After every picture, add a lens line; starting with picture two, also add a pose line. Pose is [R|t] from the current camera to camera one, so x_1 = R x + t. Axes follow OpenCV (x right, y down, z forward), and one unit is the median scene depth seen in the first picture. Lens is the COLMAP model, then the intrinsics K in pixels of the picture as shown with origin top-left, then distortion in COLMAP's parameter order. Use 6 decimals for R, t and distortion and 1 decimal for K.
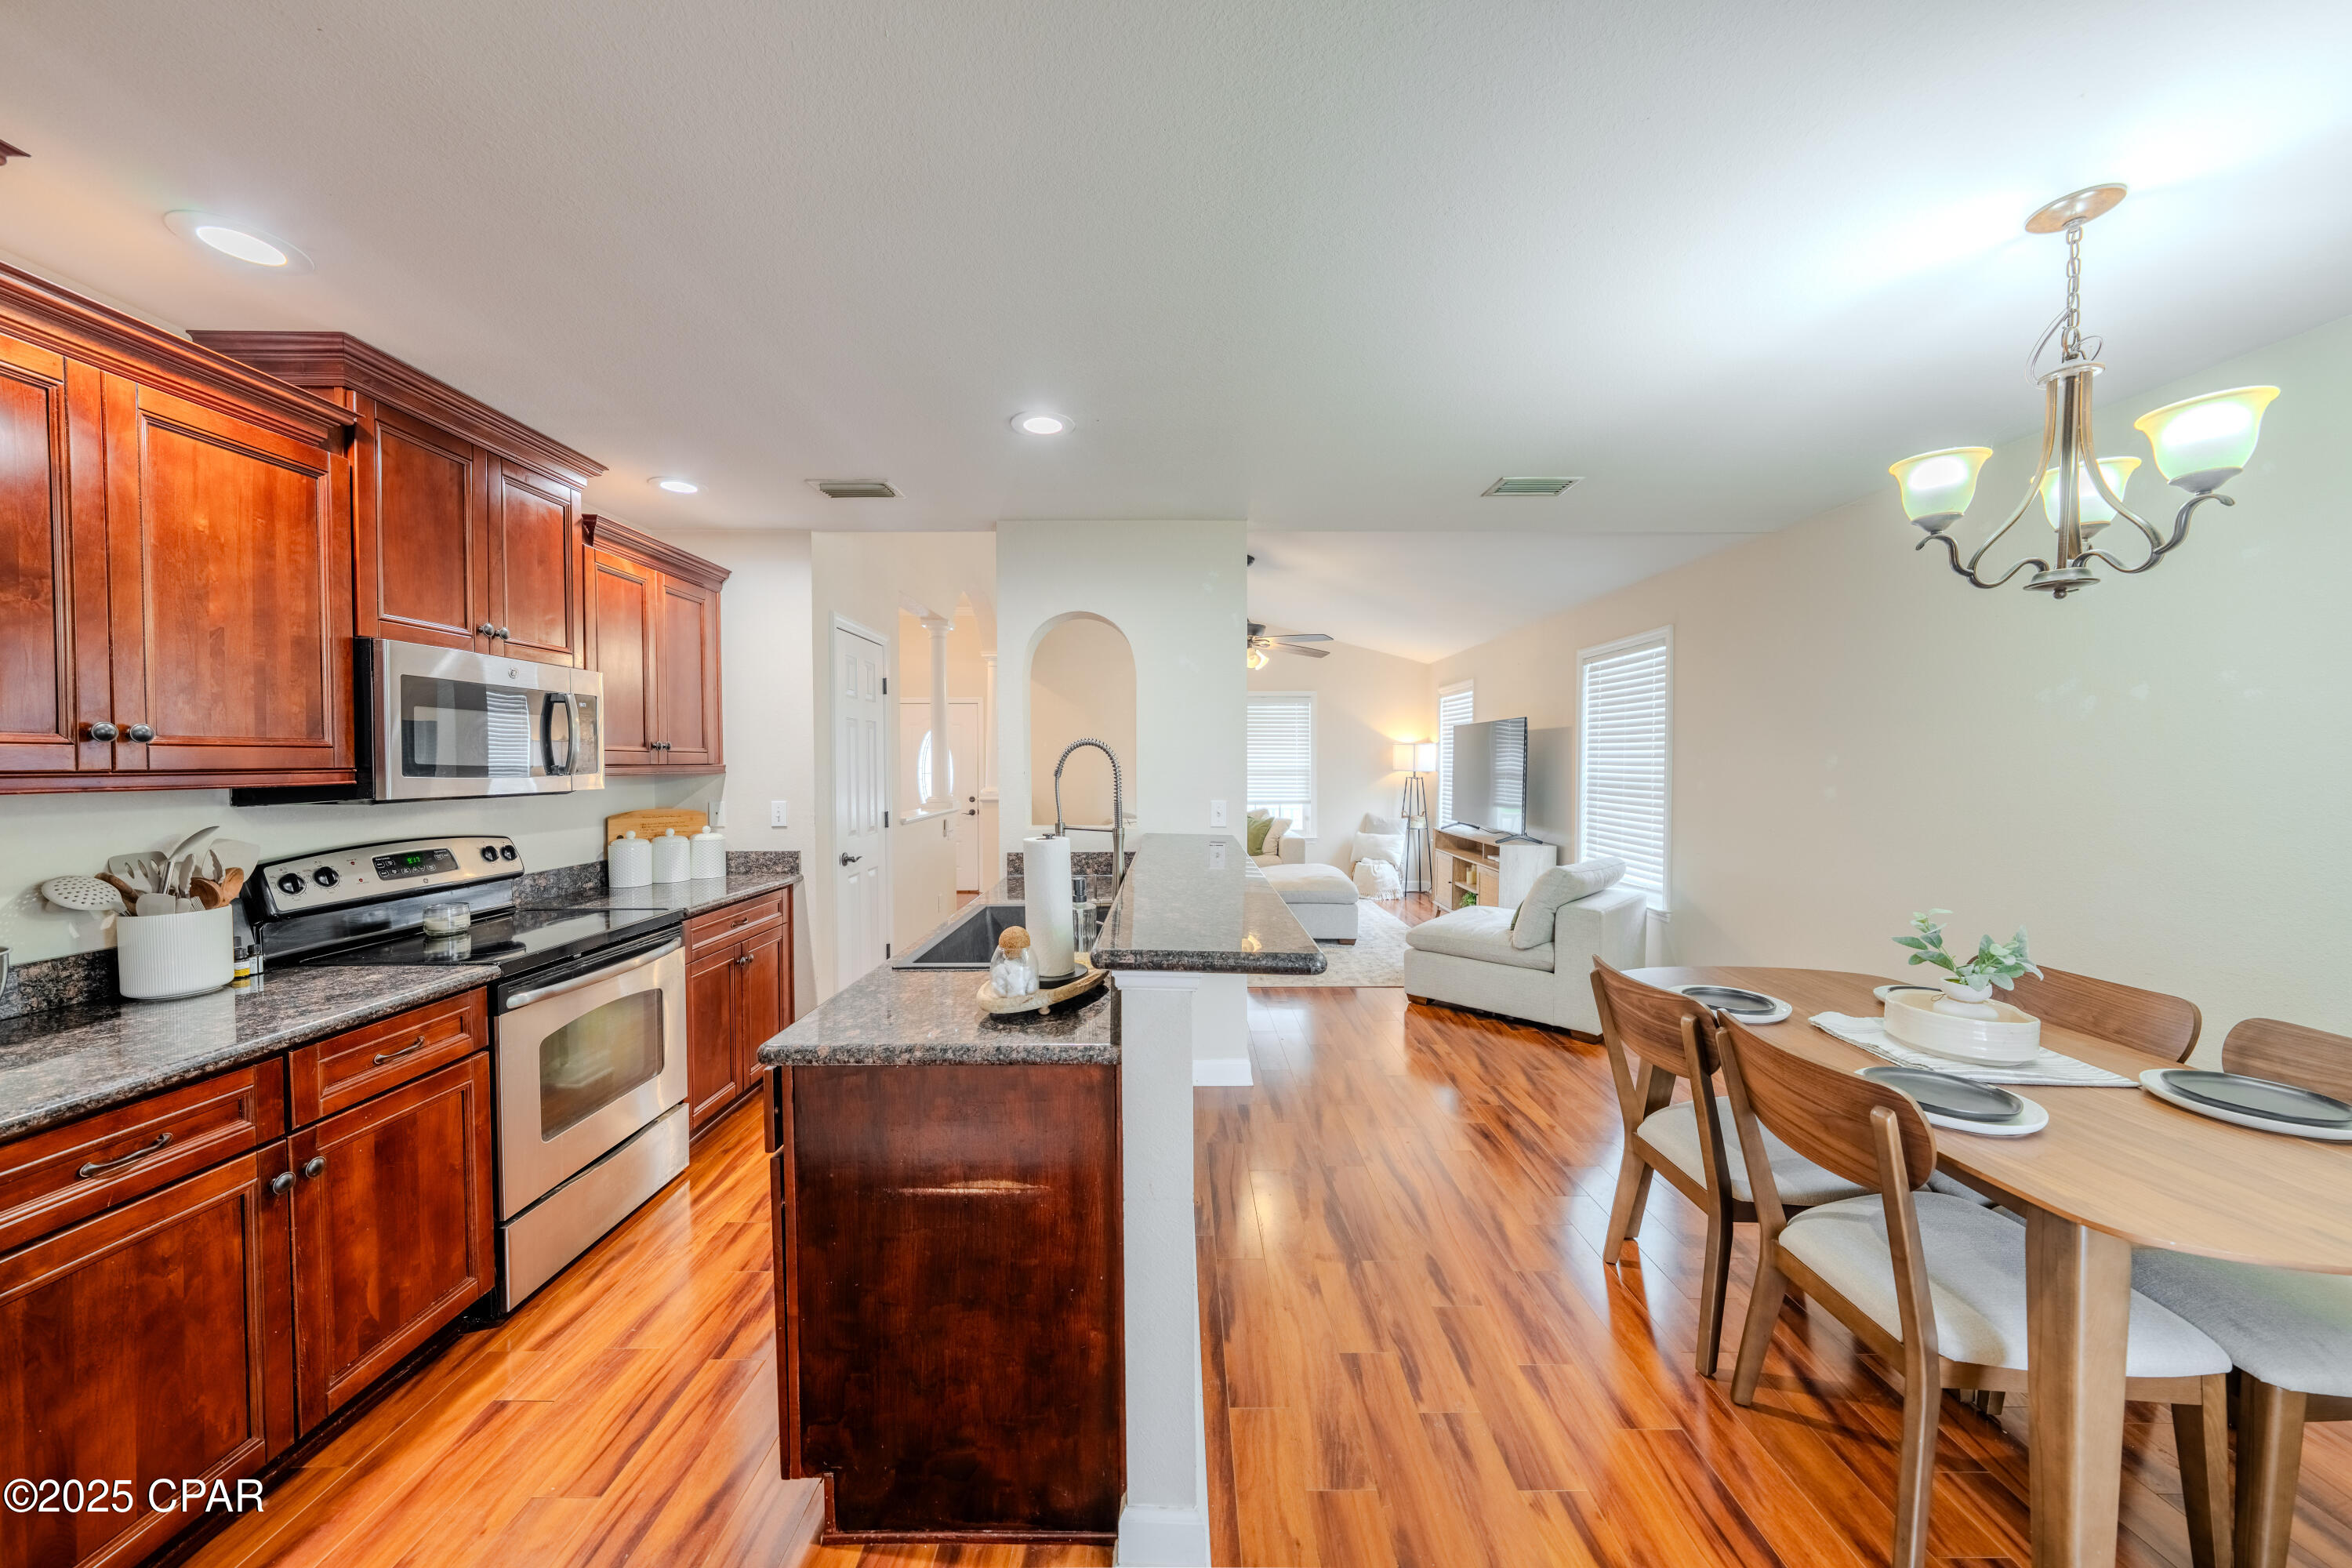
lens RADIAL K [[802.3, 0, 1171.8], [0, 802.3, 782.9], [0, 0, 1]] dist [-0.001482, 0.000363]
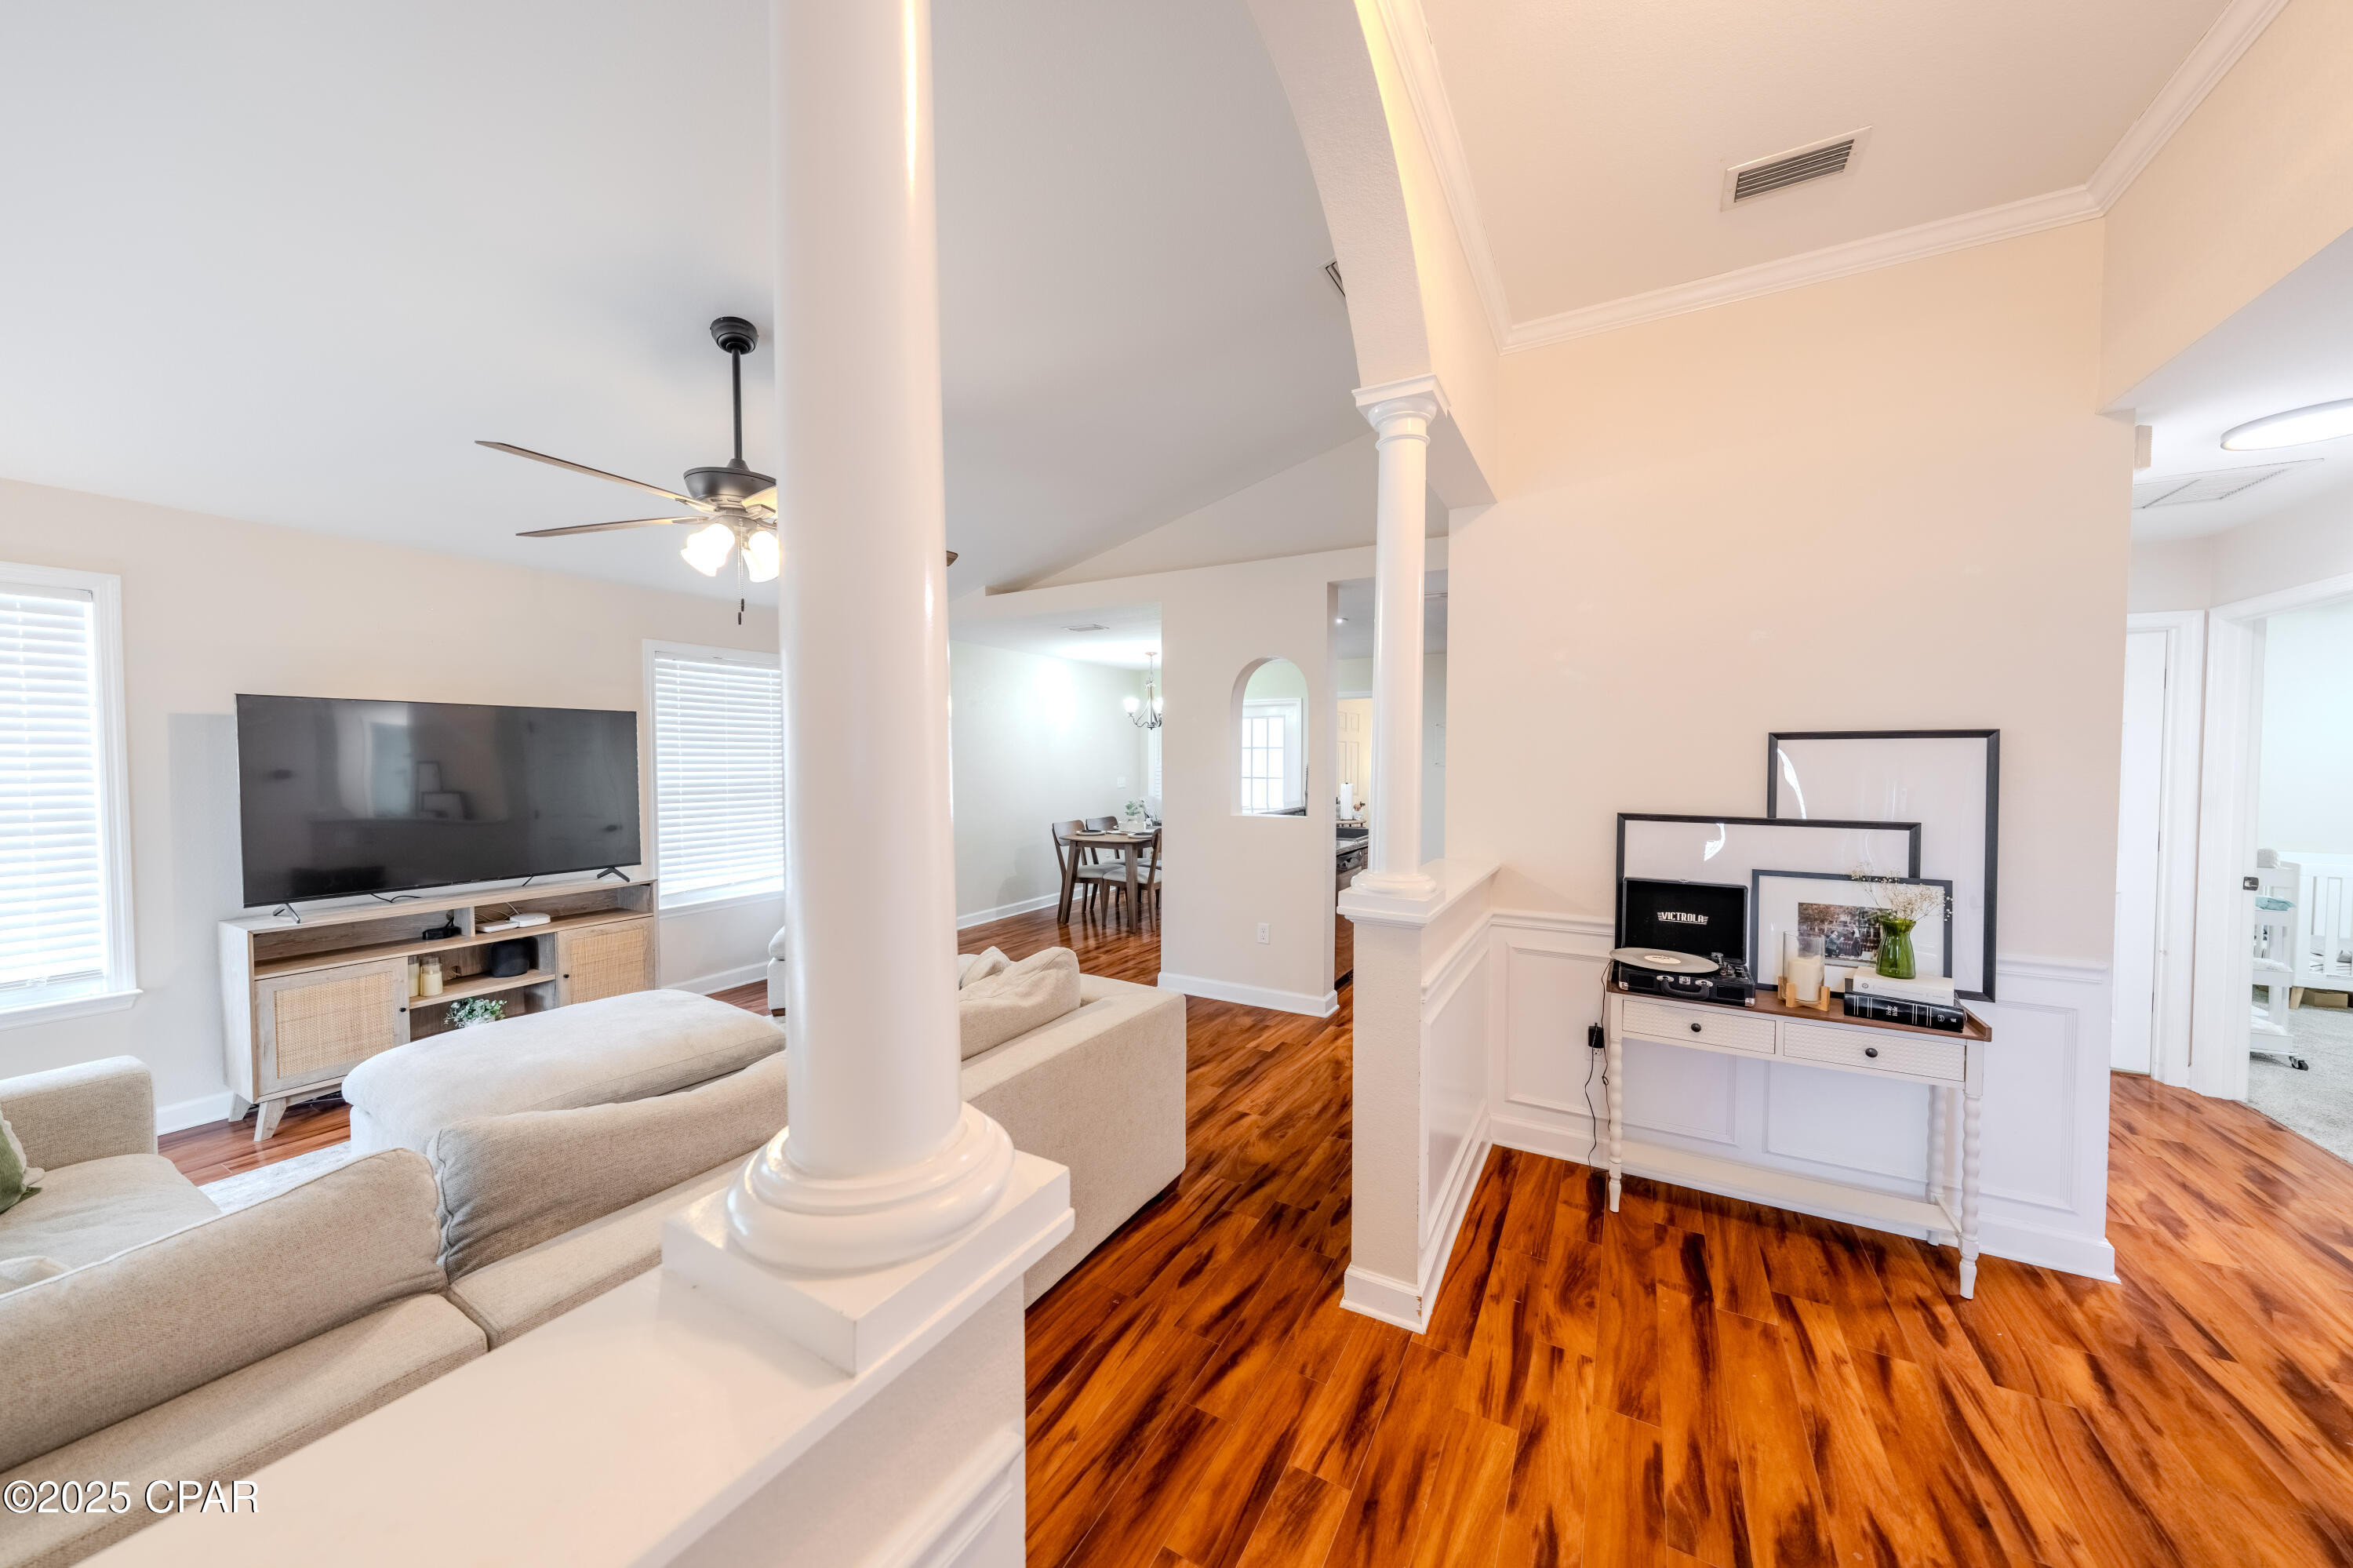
lens RADIAL K [[809.5, 0, 1180.3], [0, 809.5, 775.7], [0, 0, 1]] dist [-0.000707, -0.000015]
pose [[-0.874342, -0.009742, 0.485212, -1.094787], [0.015780, 0.998699, 0.048486, -0.137192], [-0.485053, 0.050050, -0.873051, 3.919780]]
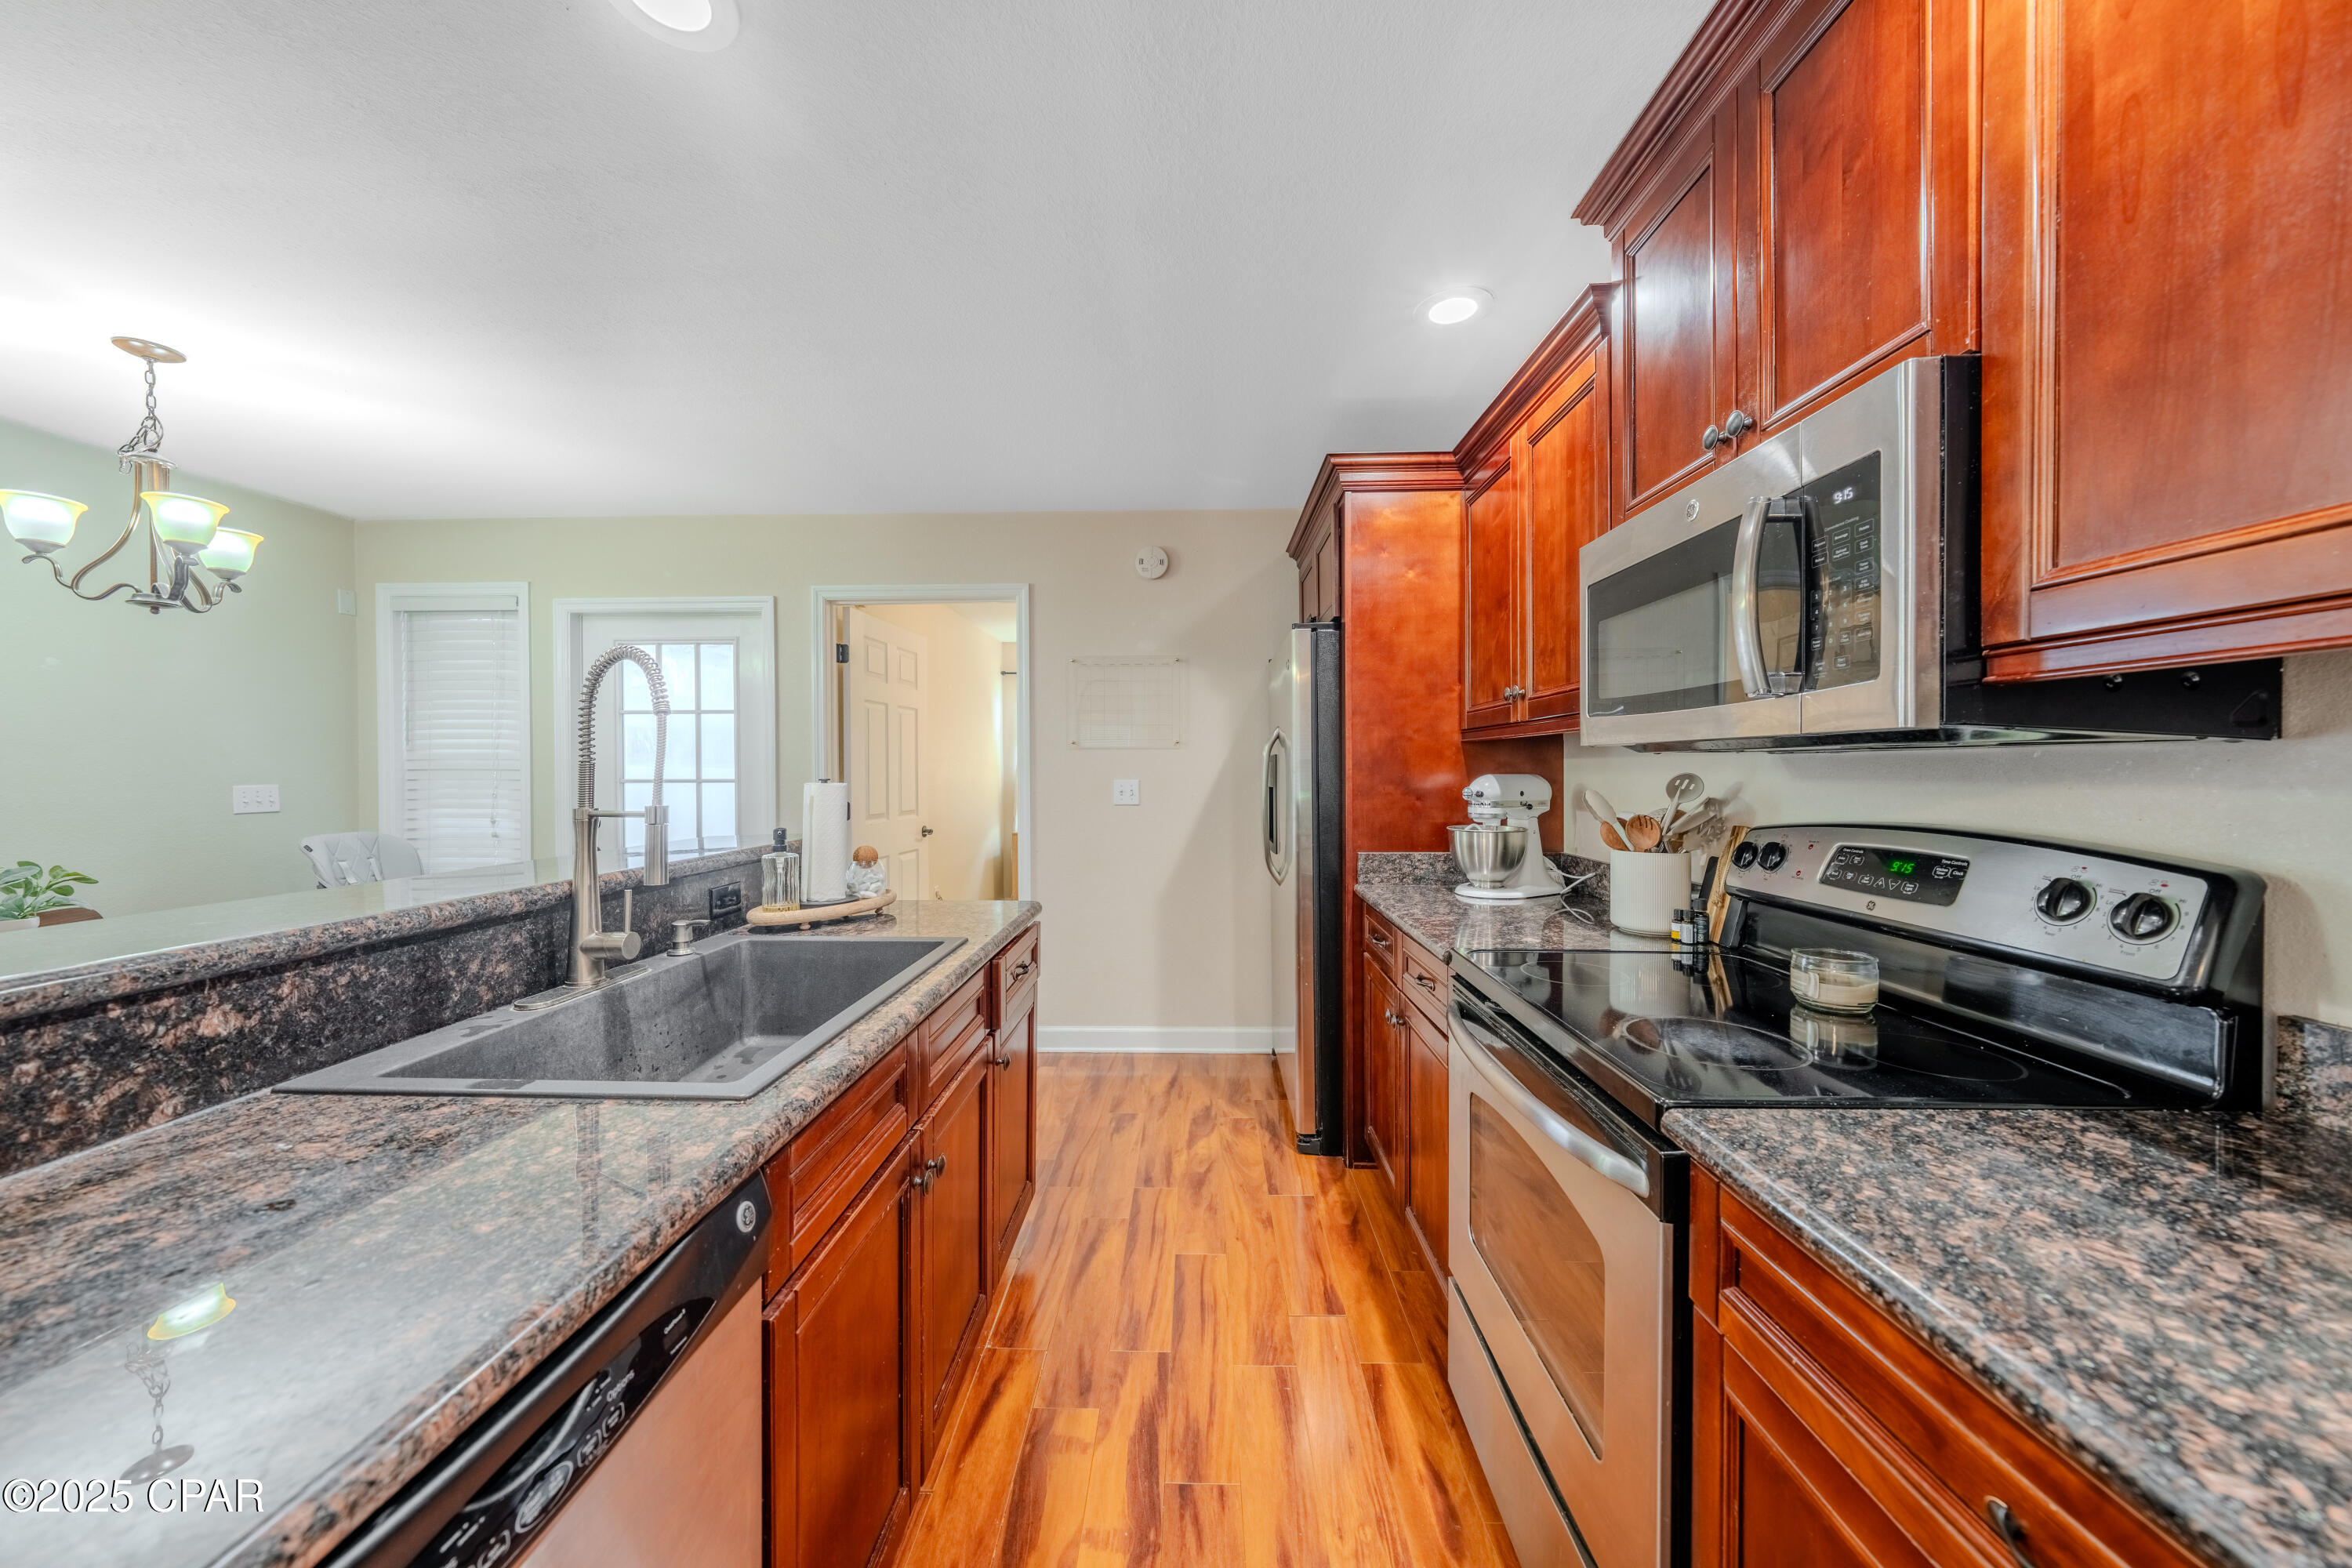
lens RADIAL K [[796.9, 0, 1181.8], [0, 796.9, 775.1], [0, 0, 1]] dist [0.000599, 0.000040]
pose [[-0.999860, 0.007112, 0.015146, -0.570454], [0.007637, 0.999361, 0.034916, 0.018013], [-0.014888, 0.035027, -0.999275, 1.776837]]
